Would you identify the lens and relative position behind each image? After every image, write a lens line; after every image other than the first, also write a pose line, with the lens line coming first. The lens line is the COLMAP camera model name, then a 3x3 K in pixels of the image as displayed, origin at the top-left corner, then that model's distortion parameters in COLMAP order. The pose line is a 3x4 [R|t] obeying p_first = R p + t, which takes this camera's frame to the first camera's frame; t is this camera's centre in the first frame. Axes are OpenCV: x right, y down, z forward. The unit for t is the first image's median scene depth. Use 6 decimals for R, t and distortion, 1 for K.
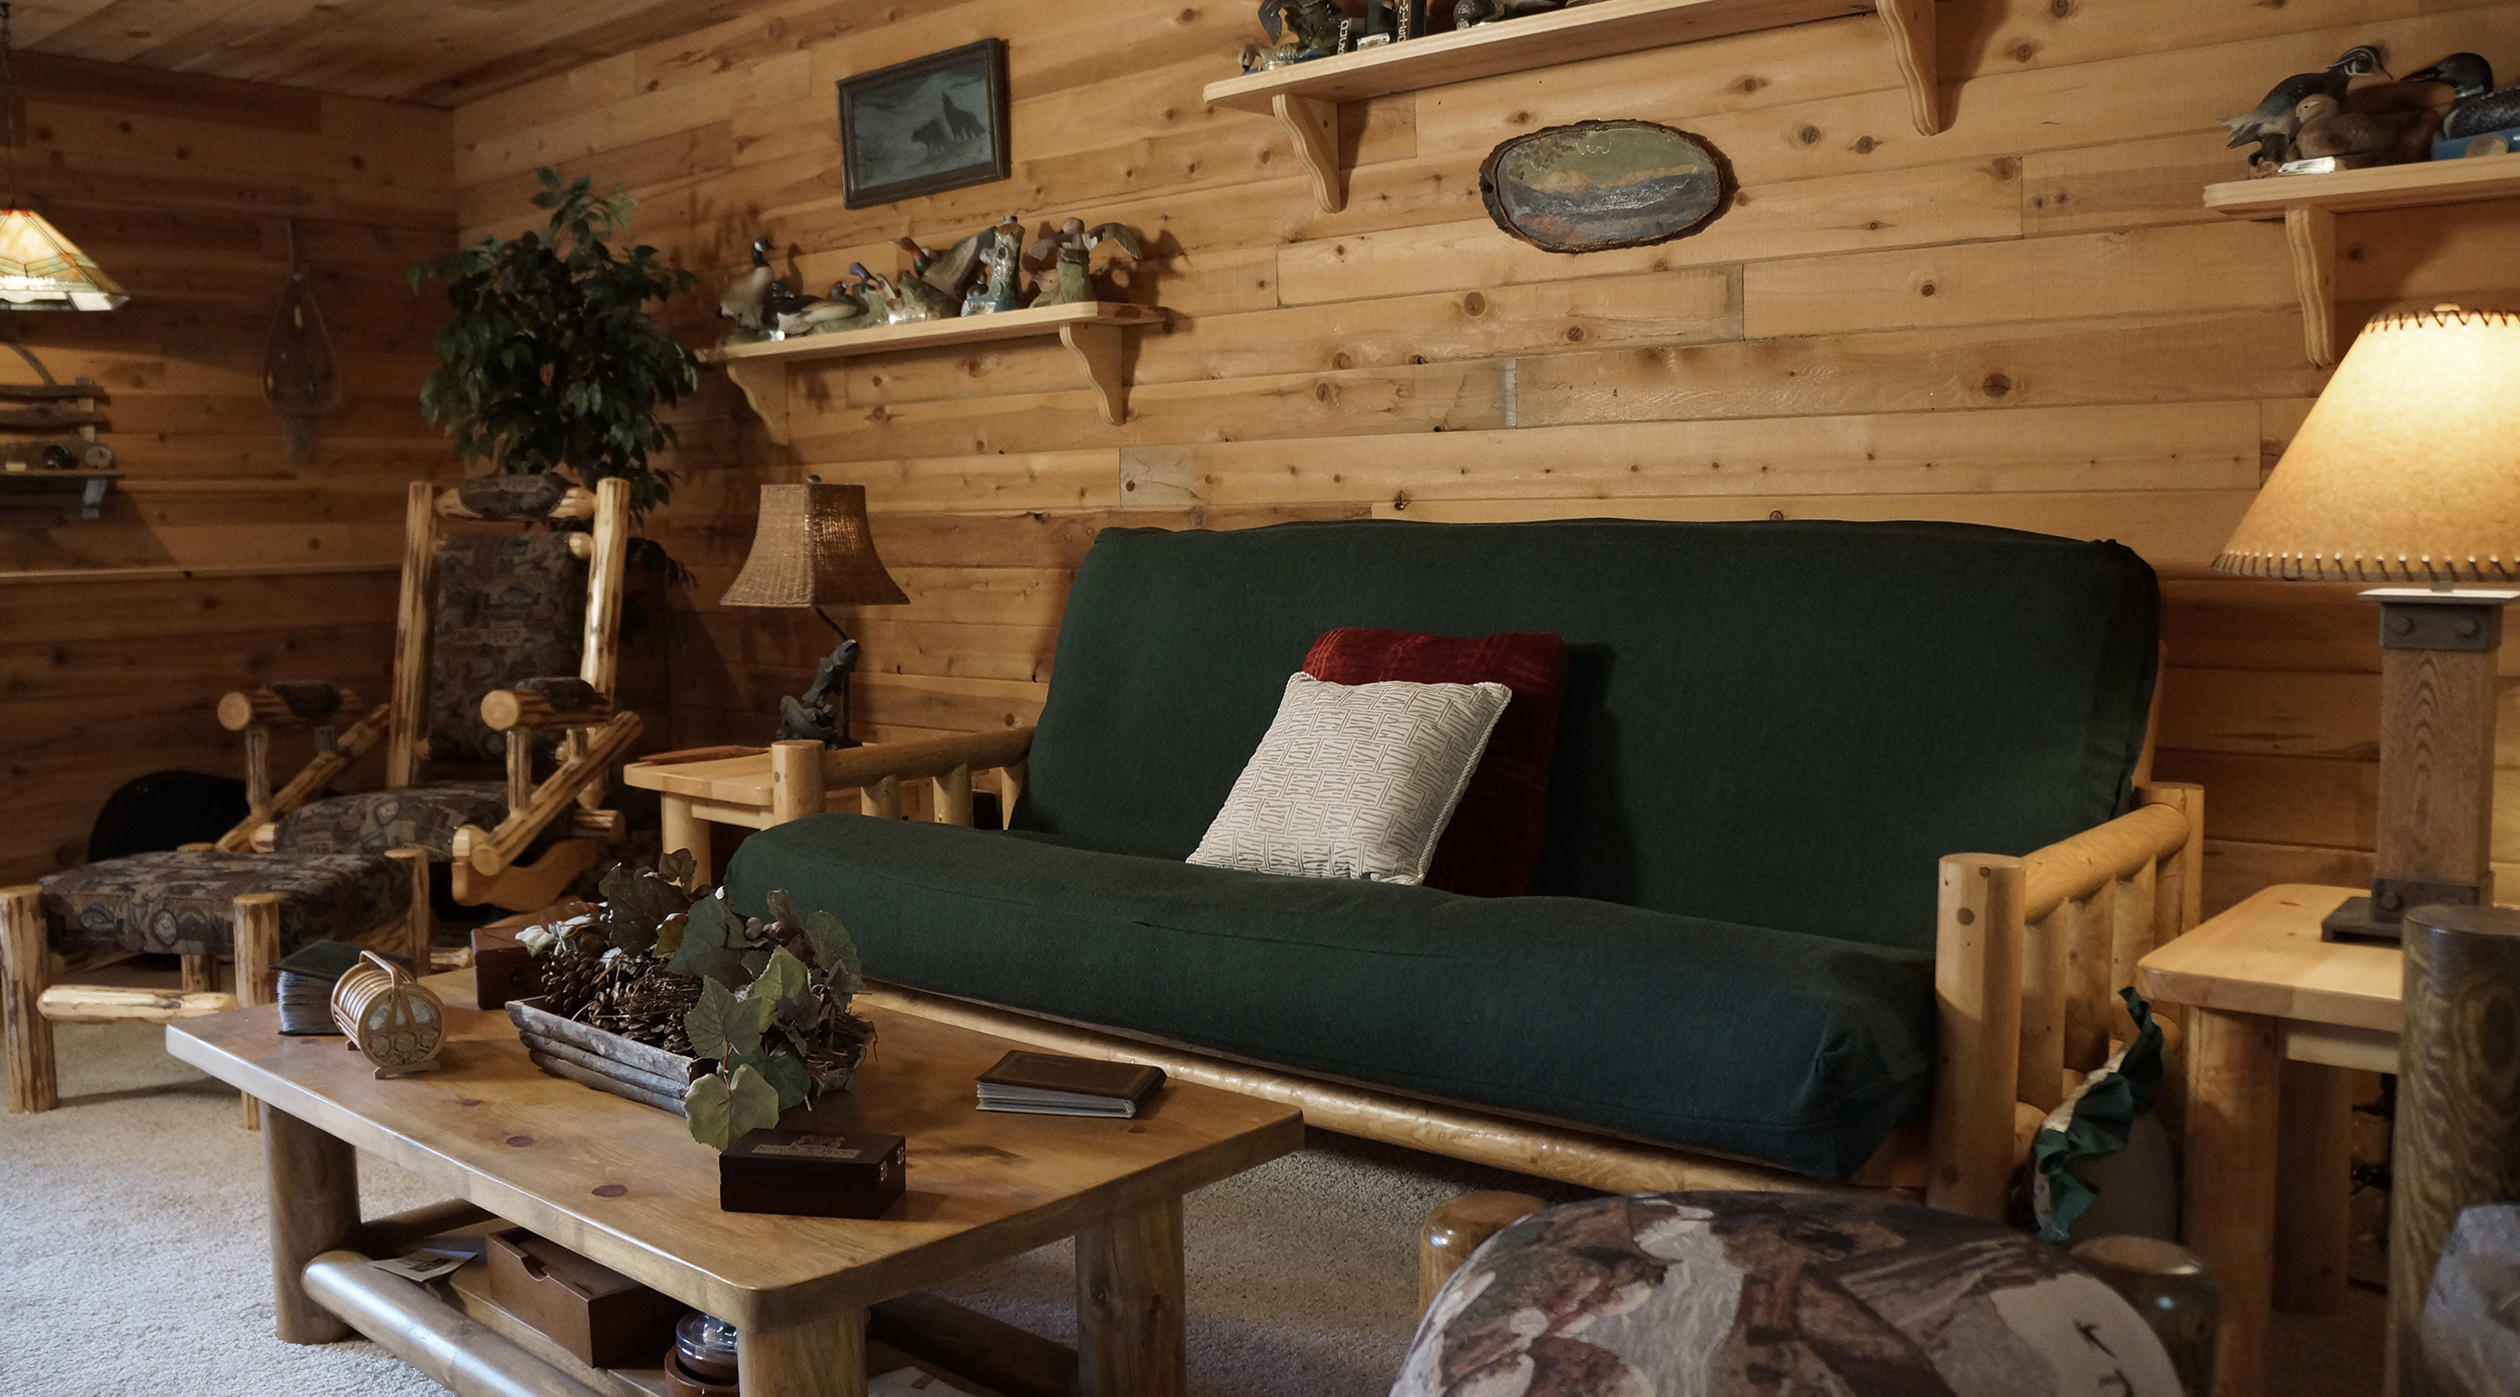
lens RADIAL K [[1995.8, 0, 1260.0], [0, 1995.8, 698.5], [0, 0, 1]] dist [-0.160350, 0.078941]
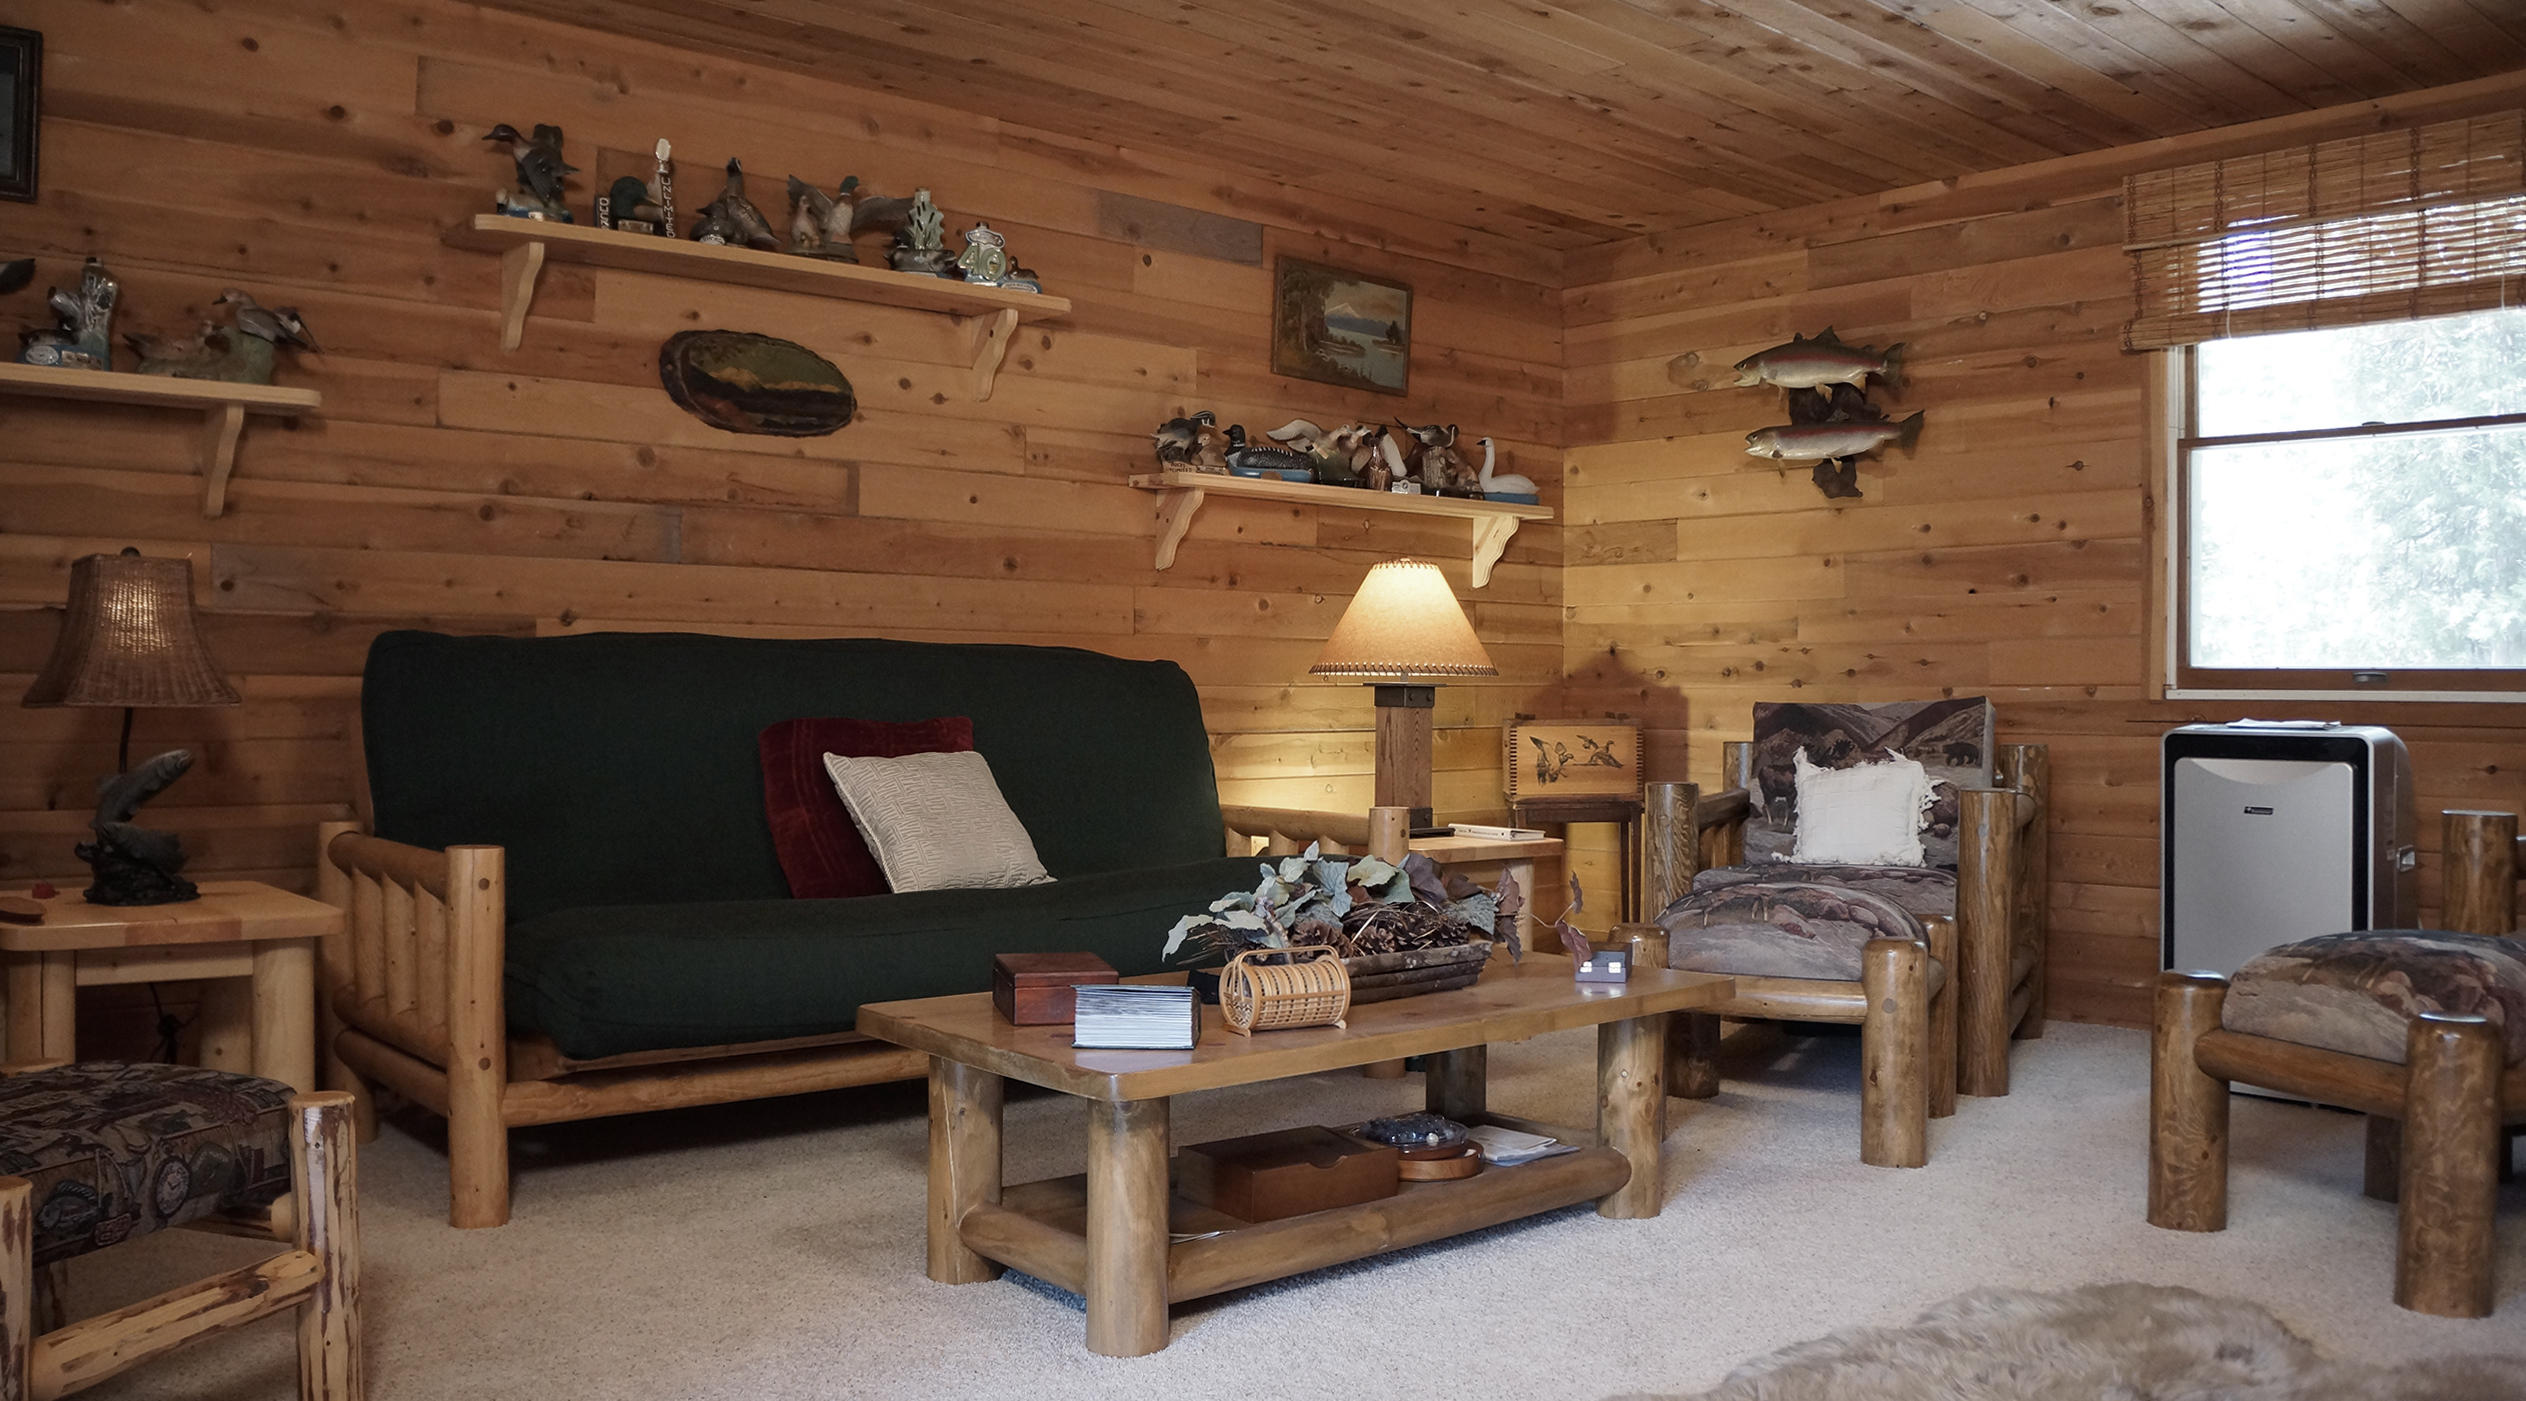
lens RADIAL K [[2000.6, 0, 1263.0], [0, 2000.6, 700.5], [0, 0, 1]] dist [-0.160350, 0.078941]
pose [[0.131218, 0.007204, 0.991327, -1.099061], [0.076546, 0.996915, -0.017377, -0.002402], [-0.988394, 0.078162, 0.130262, 0.519314]]
